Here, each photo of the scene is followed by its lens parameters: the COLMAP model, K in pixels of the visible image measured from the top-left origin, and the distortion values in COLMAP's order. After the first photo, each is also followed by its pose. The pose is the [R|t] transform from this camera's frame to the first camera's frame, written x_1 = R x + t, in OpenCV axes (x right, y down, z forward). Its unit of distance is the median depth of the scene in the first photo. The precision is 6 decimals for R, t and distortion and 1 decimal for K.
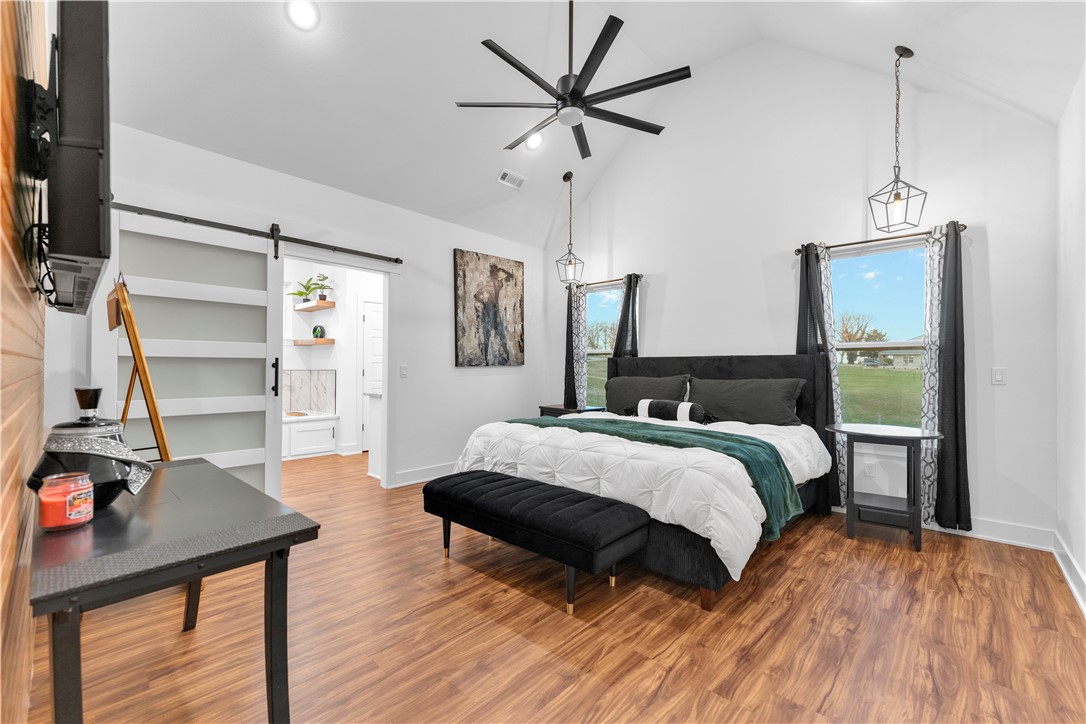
lens RADIAL K [[448.3, 0, 544.0], [0, 448.3, 363.8], [0, 0, 1]] dist [0.006099, 0.000725]
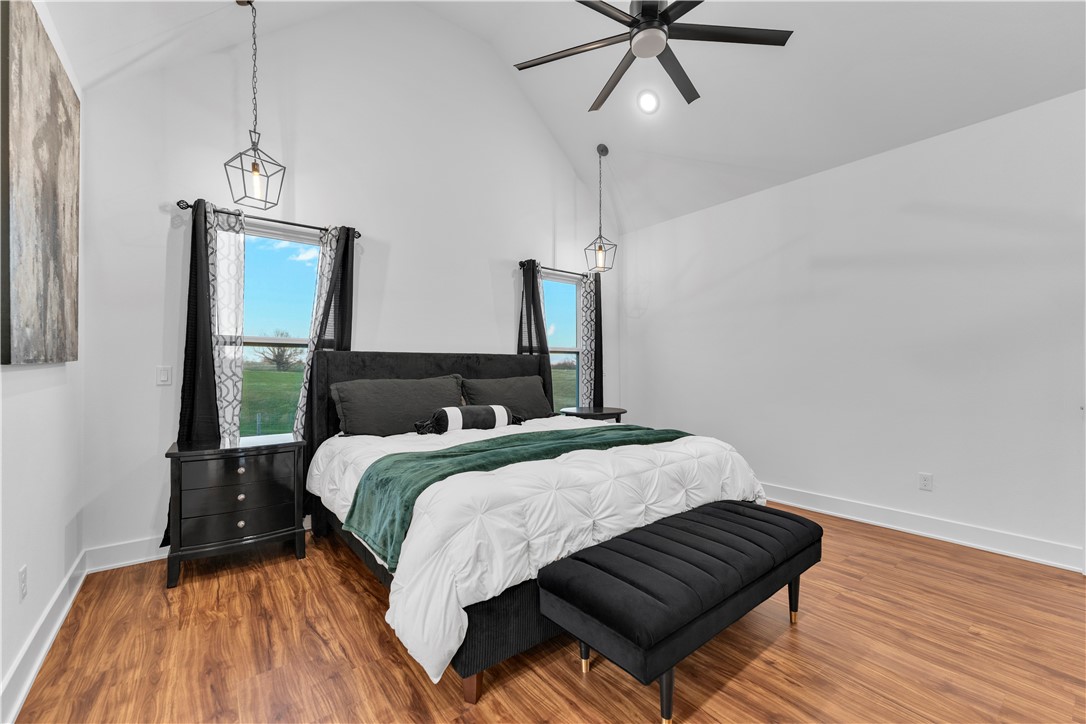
lens RADIAL K [[448.3, 0, 547.3], [0, 448.3, 364.8], [0, 0, 1]] dist [0.006099, 0.000725]
pose [[0.154456, 0.001885, 0.987998, -0.549655], [-0.003398, 0.999993, -0.001377, 0.006584], [-0.987994, -0.003145, 0.154461, 0.776179]]
